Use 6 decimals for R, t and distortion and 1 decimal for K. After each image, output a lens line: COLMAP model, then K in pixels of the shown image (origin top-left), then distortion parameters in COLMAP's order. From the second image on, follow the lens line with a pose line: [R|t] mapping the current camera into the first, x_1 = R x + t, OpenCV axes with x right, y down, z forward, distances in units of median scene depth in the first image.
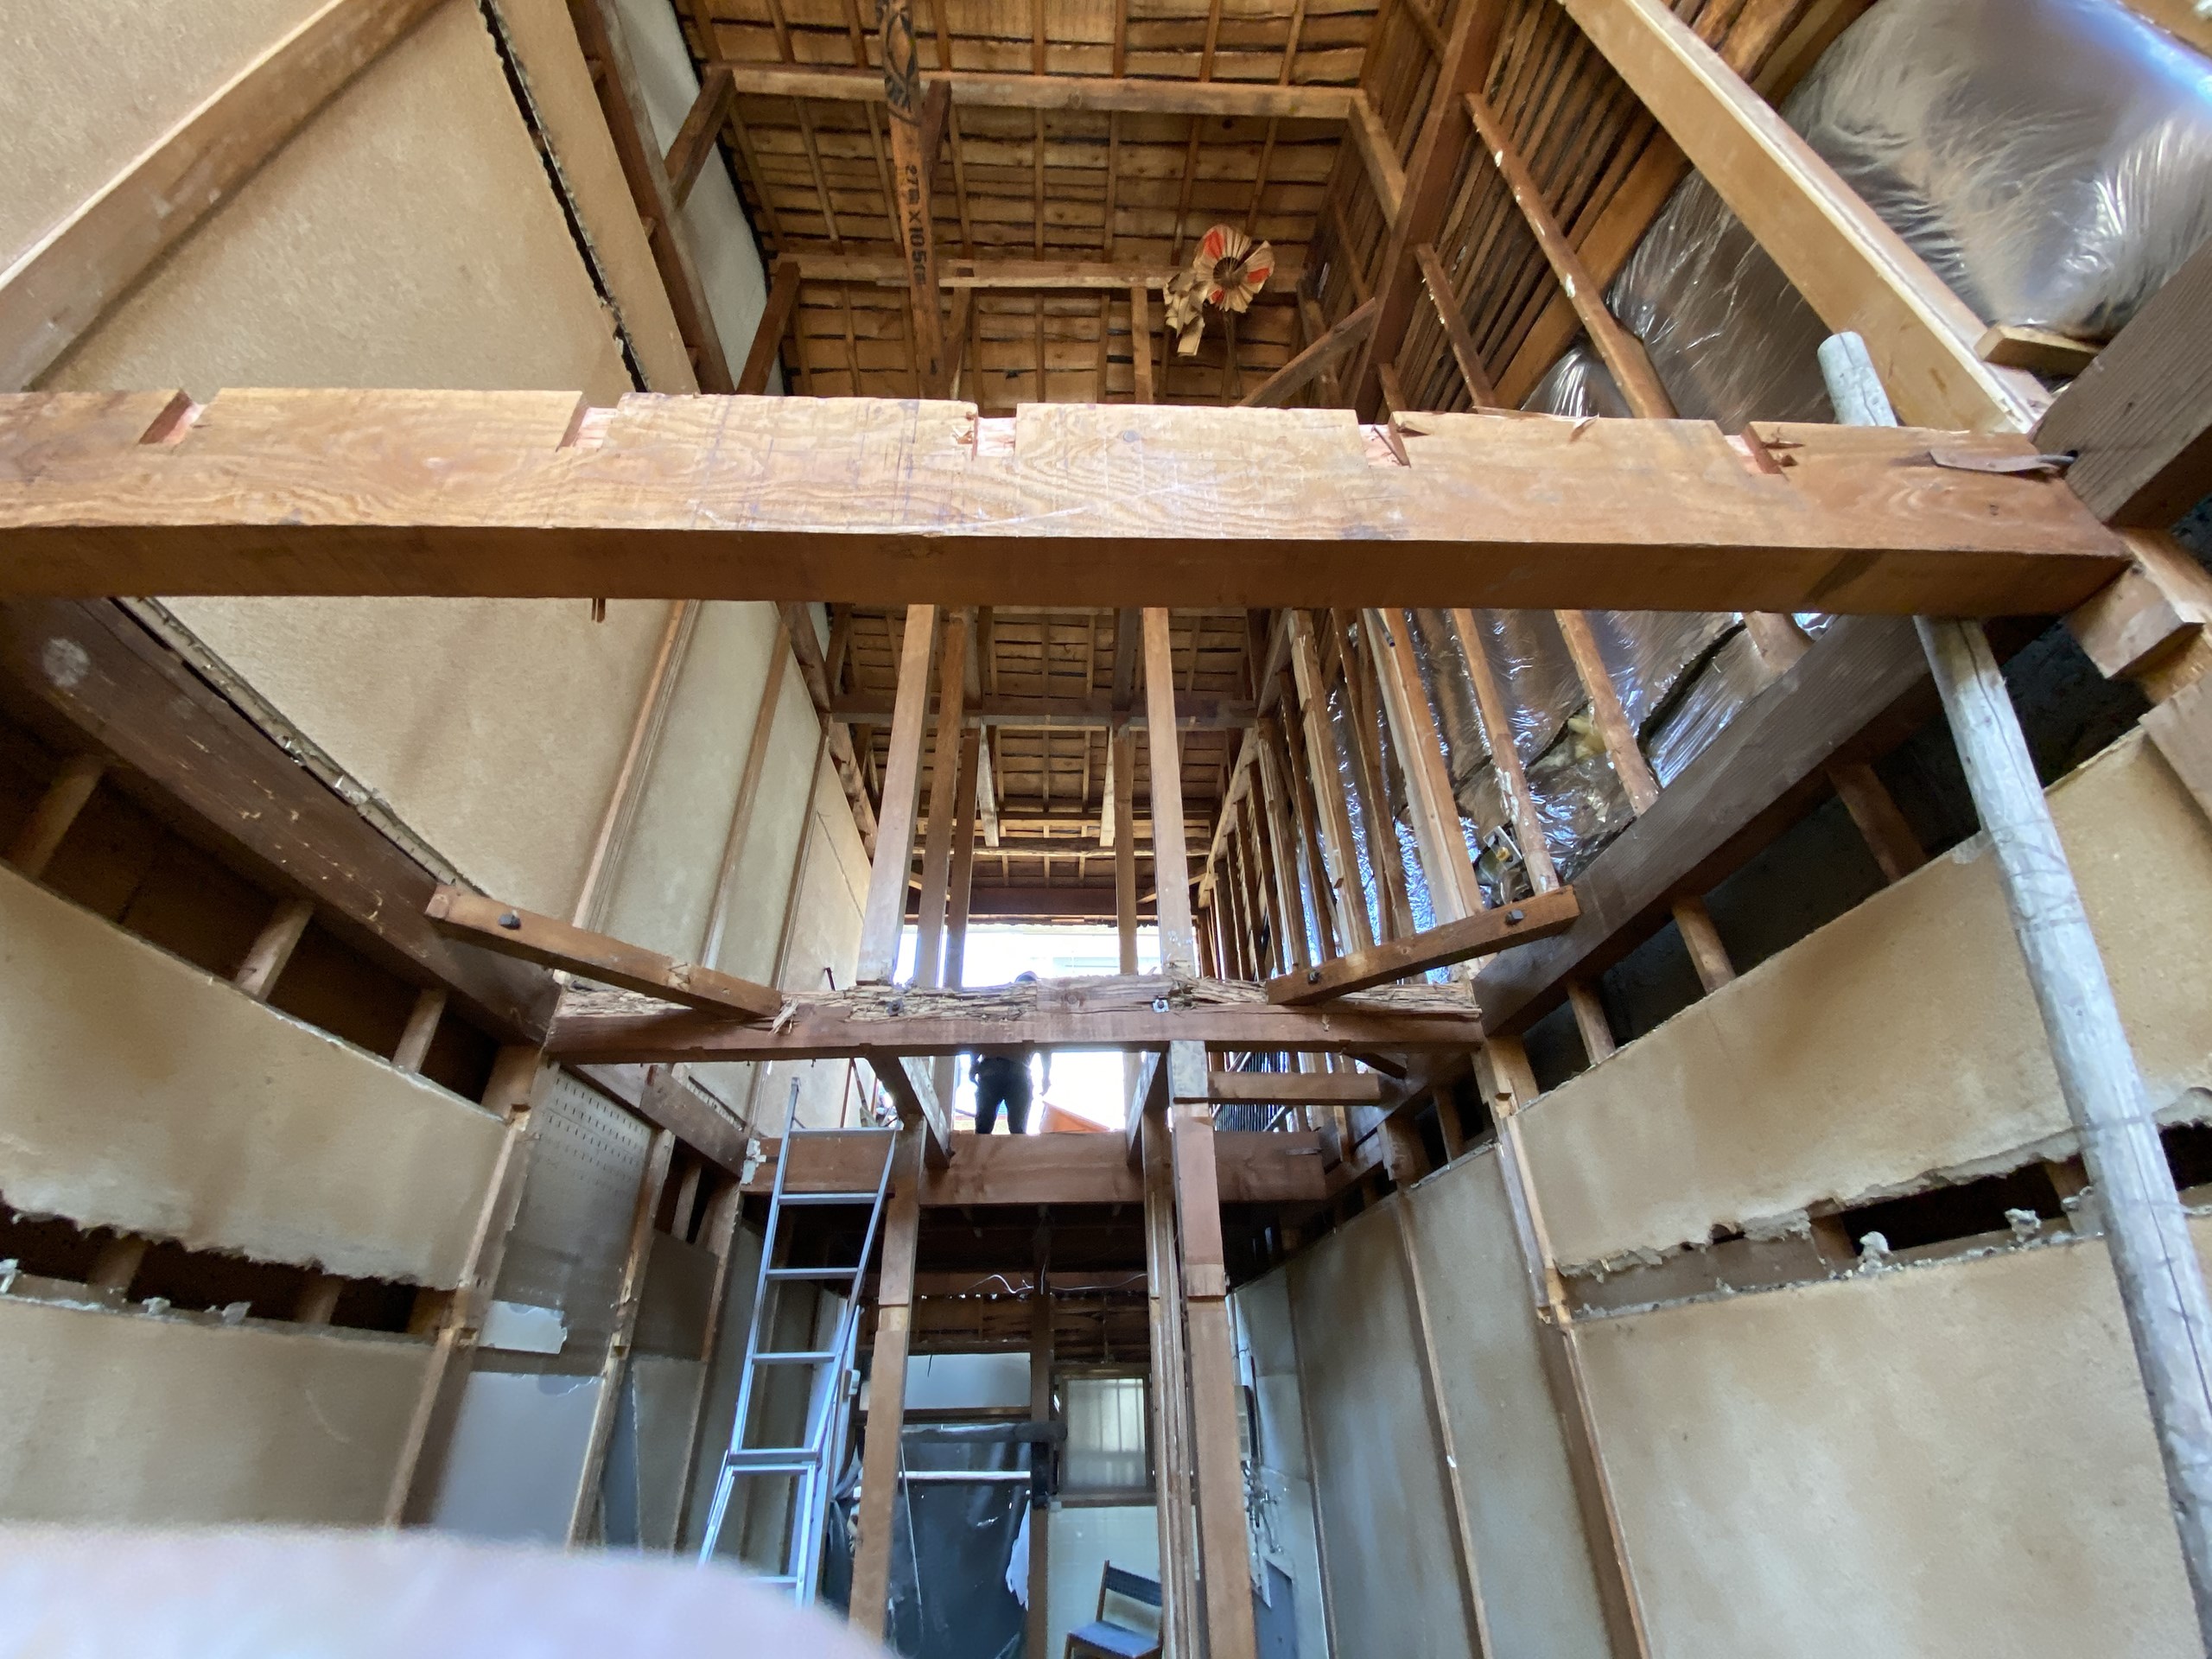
lens RADIAL K [[902.7, 0, 1106.5], [0, 902.7, 832.5], [0, 0, 1]] dist [-0.014828, -0.005235]
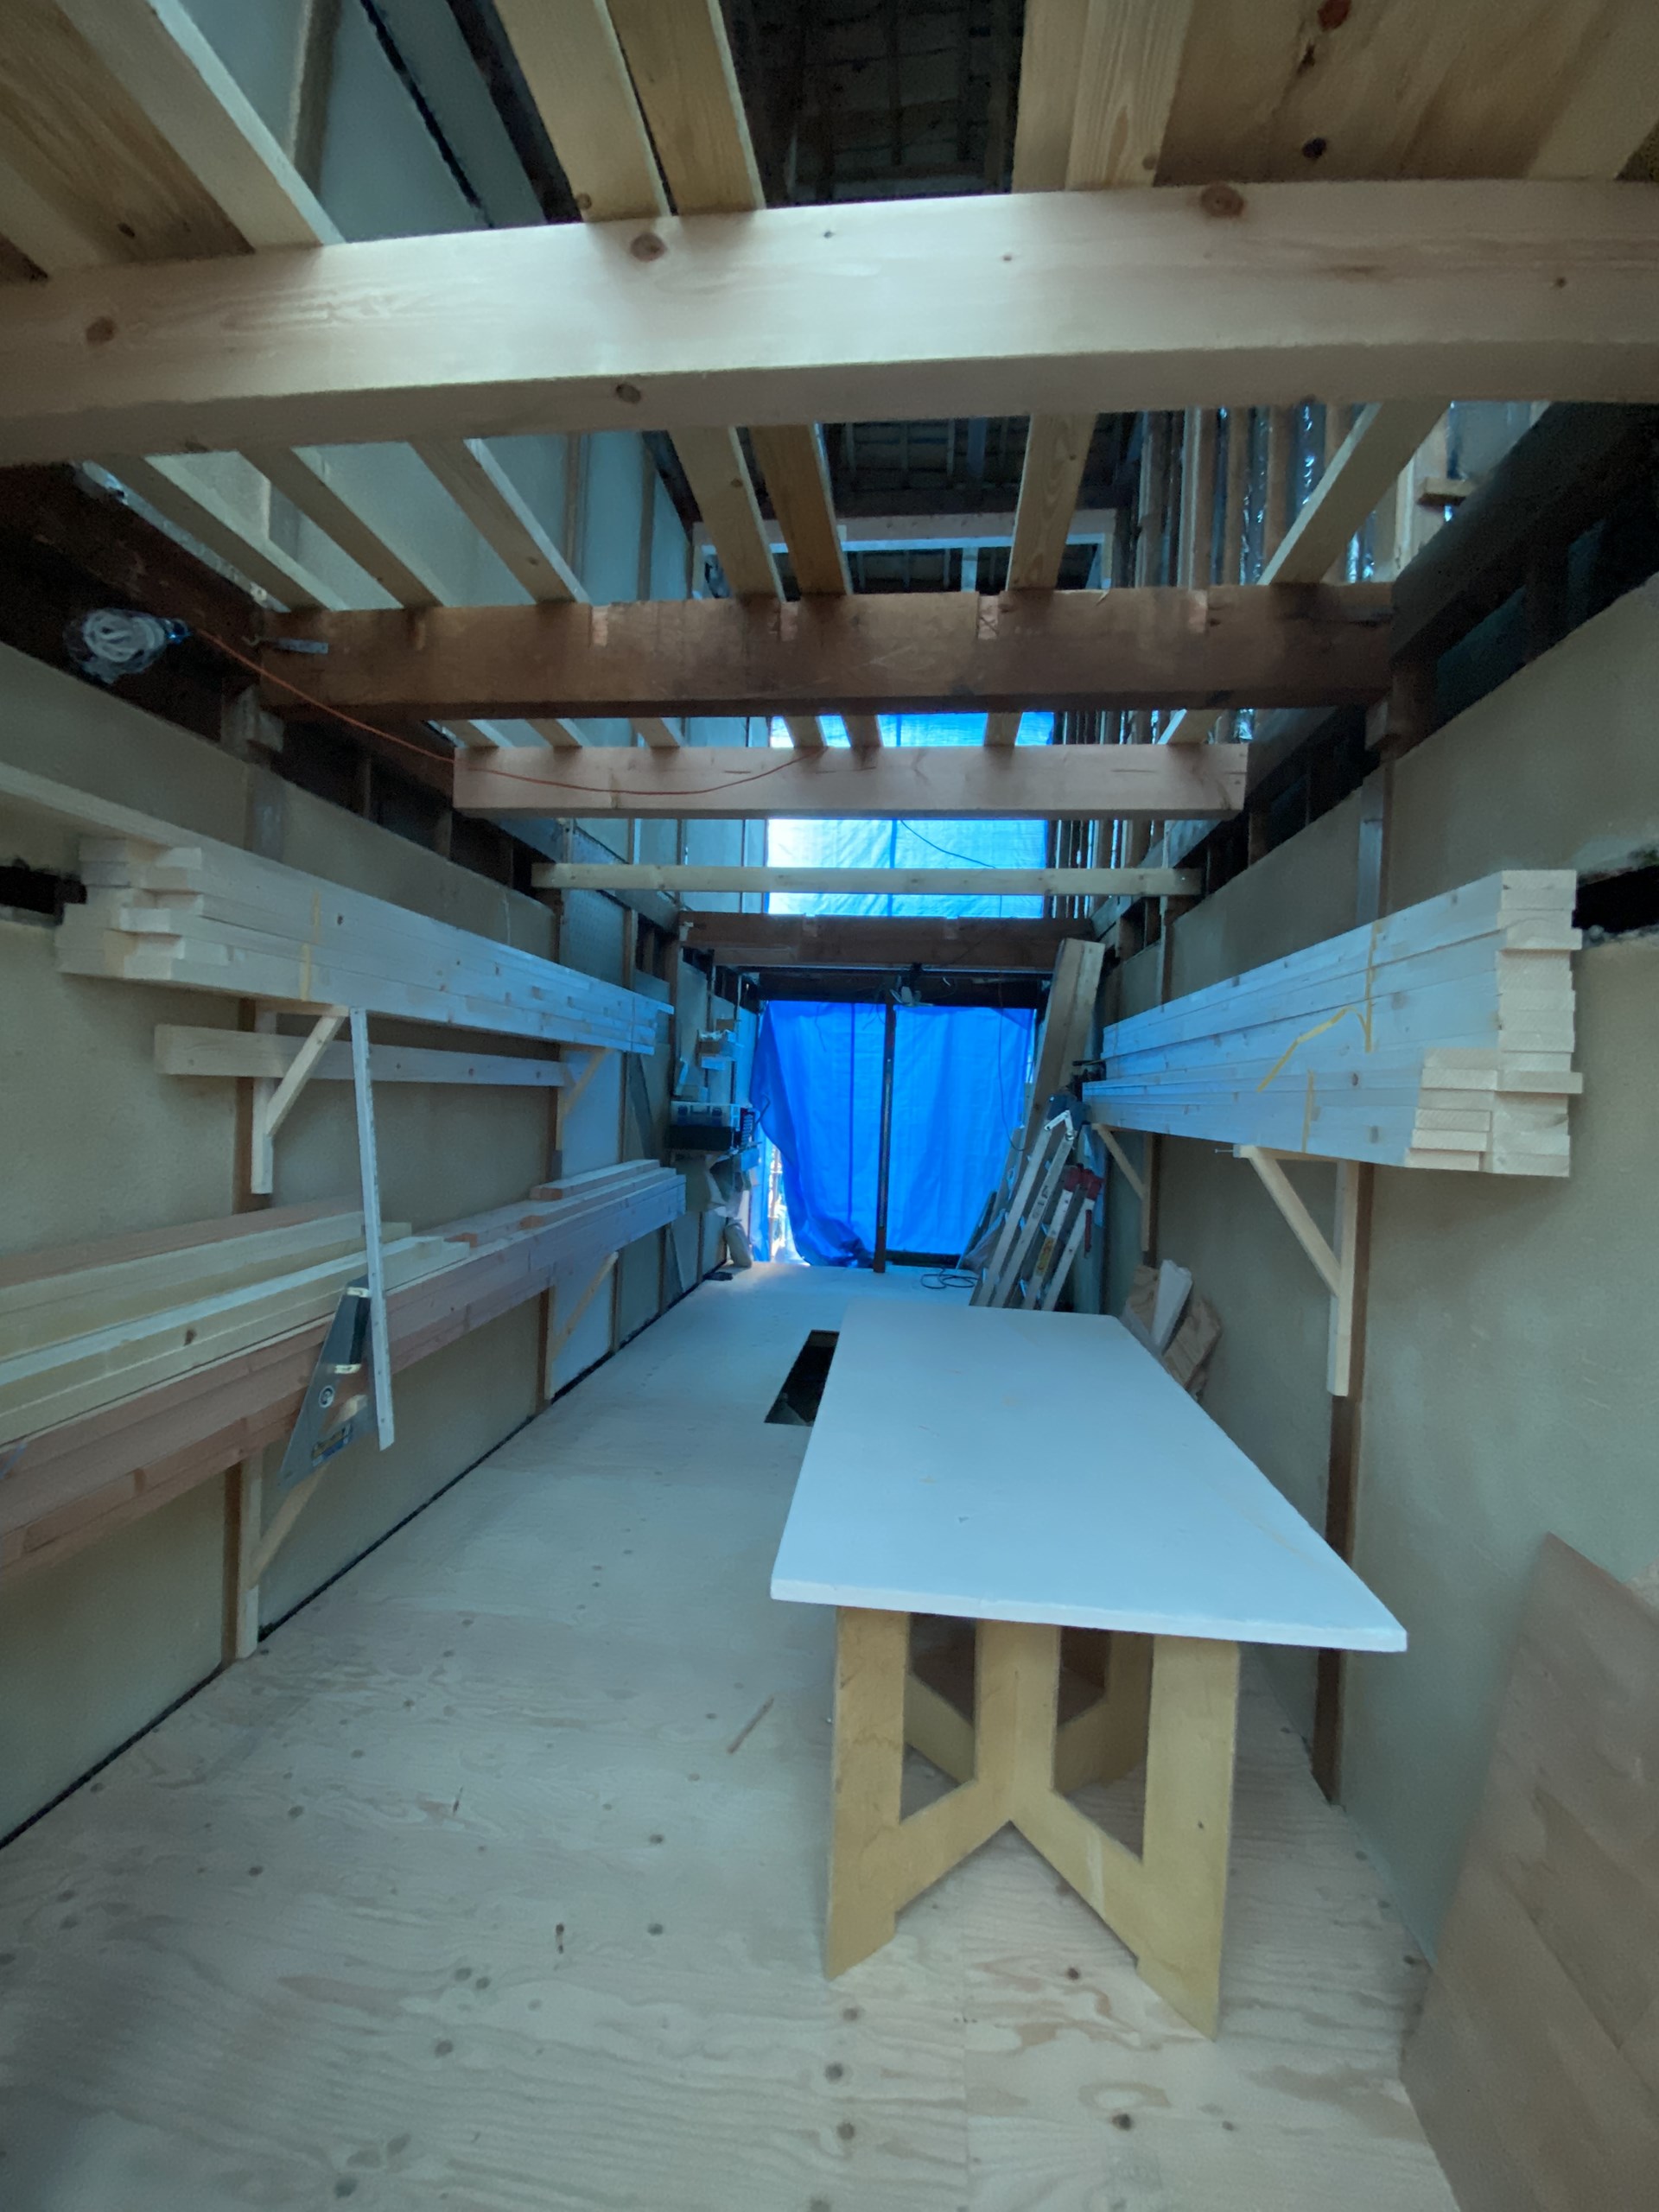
lens RADIAL K [[902.7, 0, 828.2], [0, 902.7, 1104.2], [0, 0, 1]] dist [-0.014828, -0.005235]
pose [[0.984989, 0.065941, -0.159527, 0.114034], [0.030476, 0.843213, 0.536715, -0.203586], [0.169907, -0.533520, 0.828546, -0.404615]]
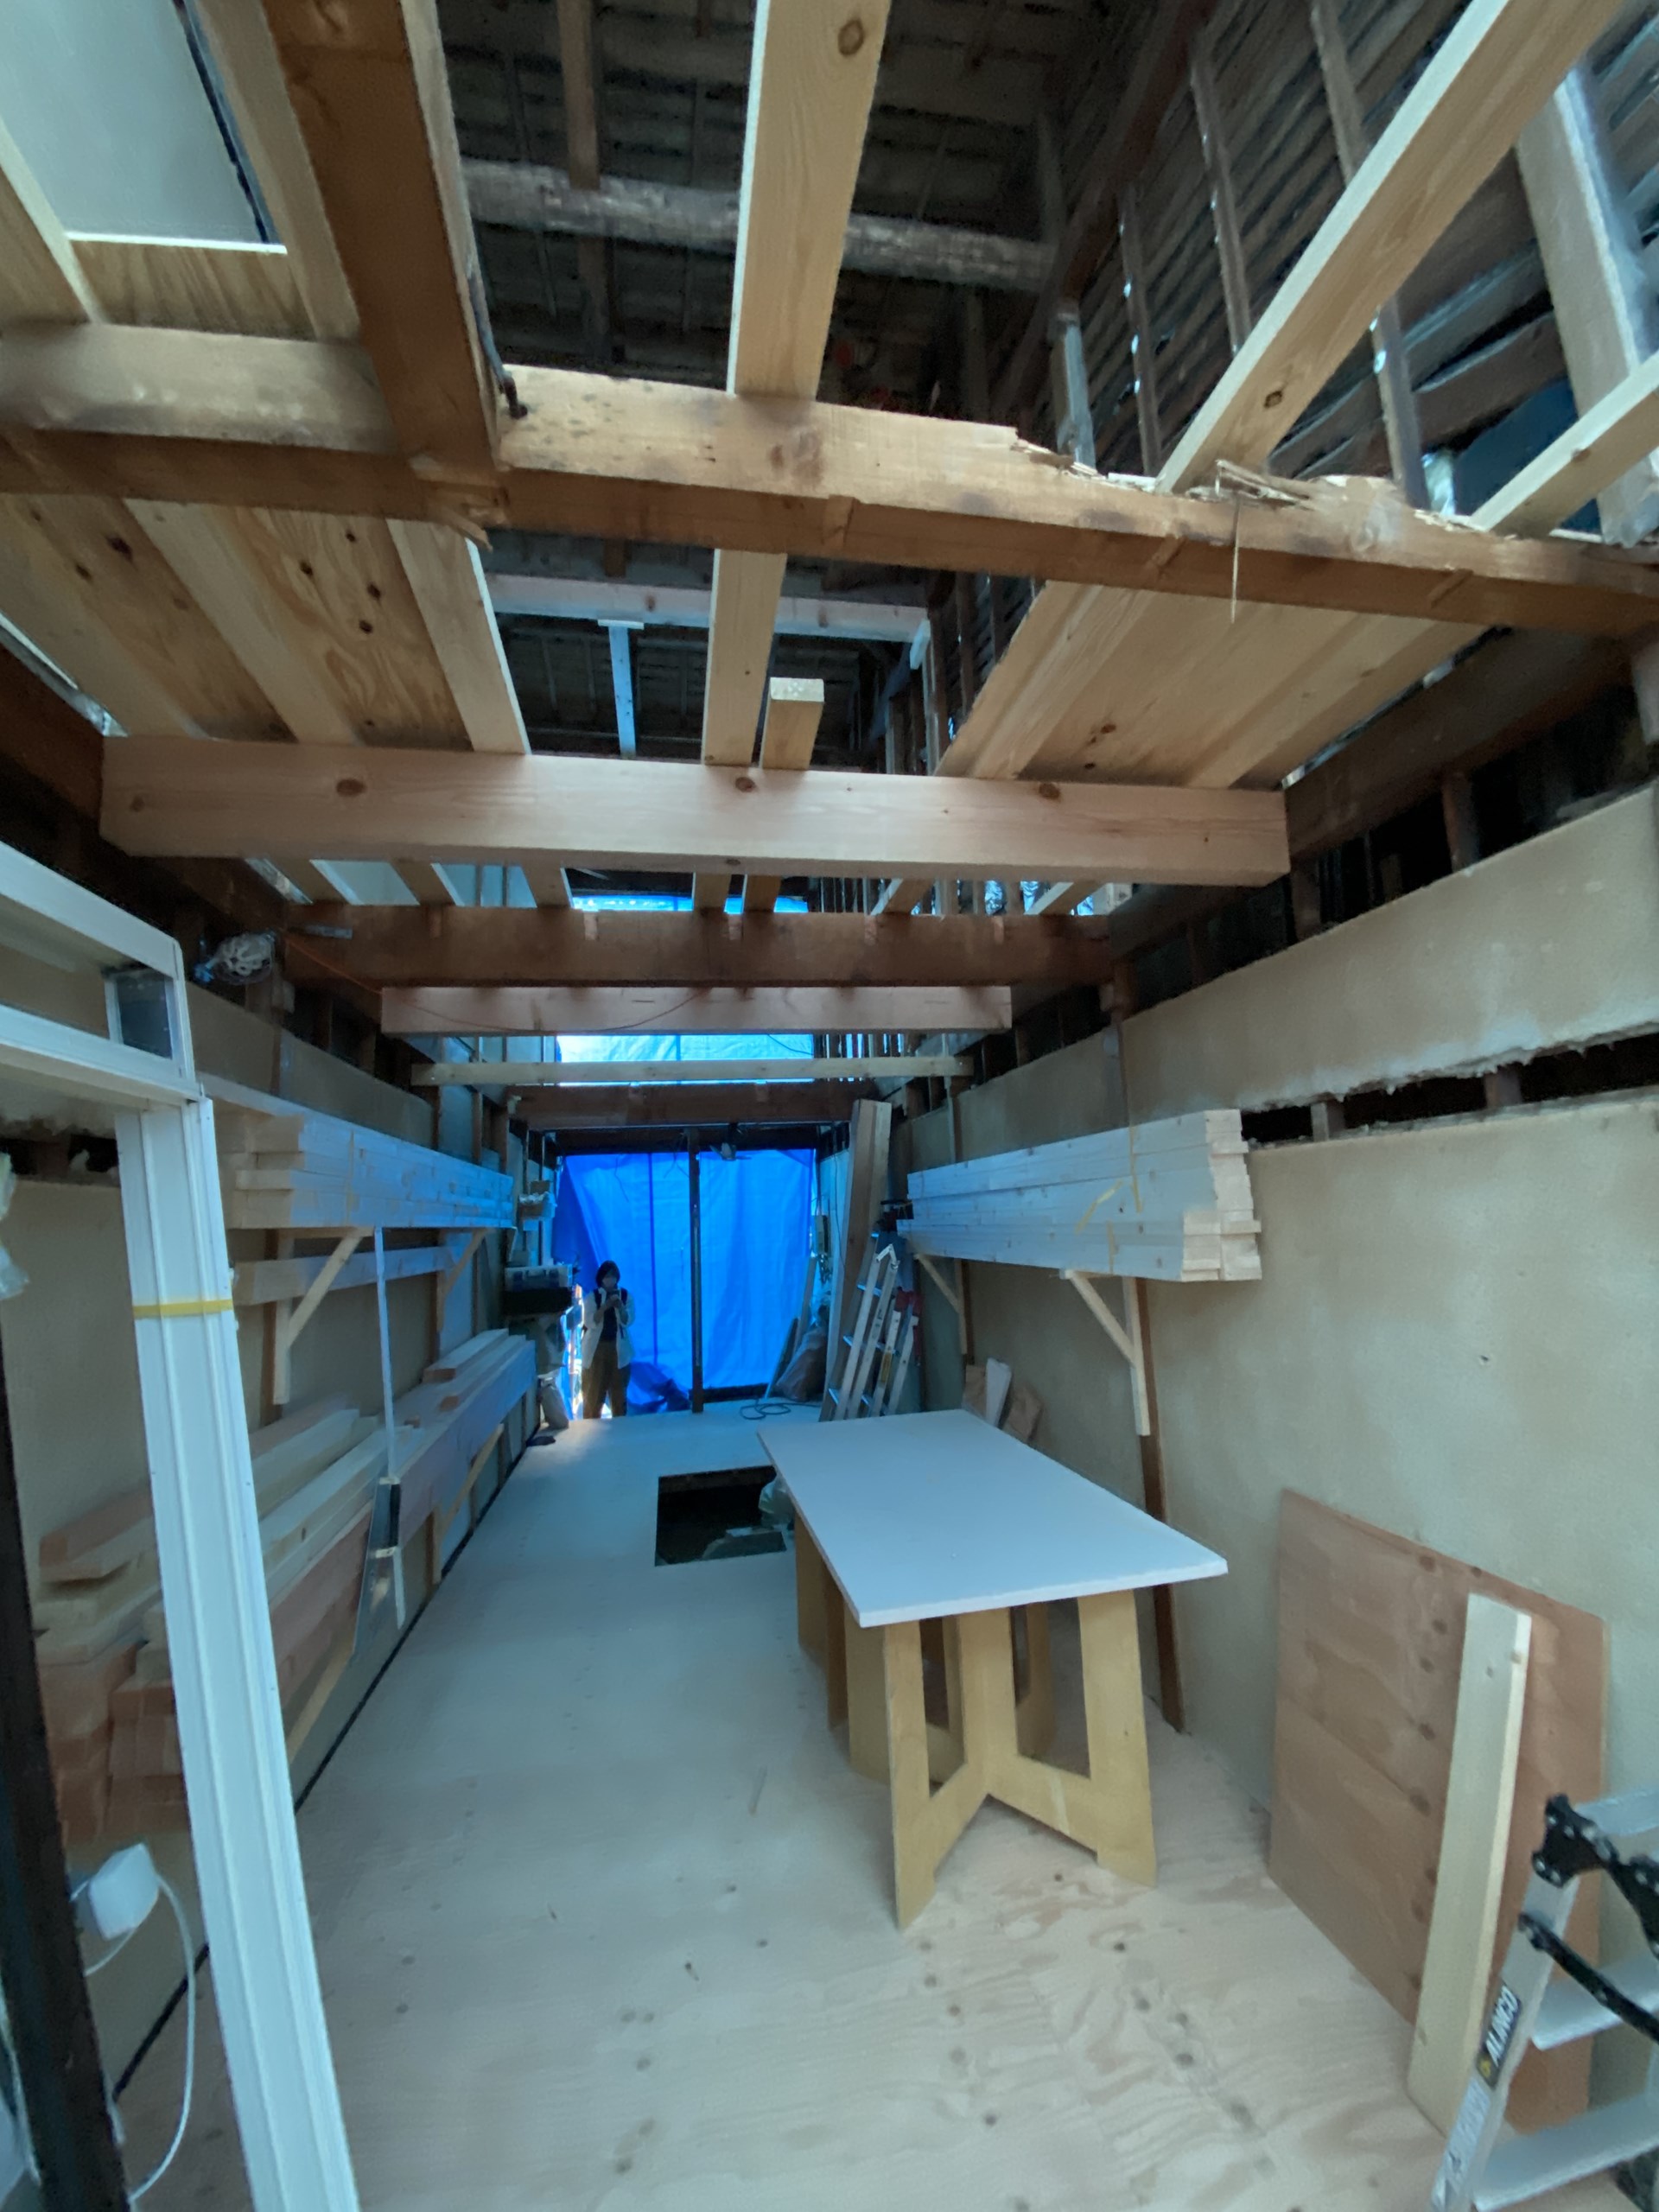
lens RADIAL K [[902.7, 0, 831.9], [0, 902.7, 1091.7], [0, 0, 1]] dist [-0.014828, -0.005235]
pose [[0.990761, -0.004514, 0.135548, -0.047845], [-0.050488, 0.915334, 0.399518, -0.349193], [-0.125875, -0.402671, 0.906649, -0.574847]]
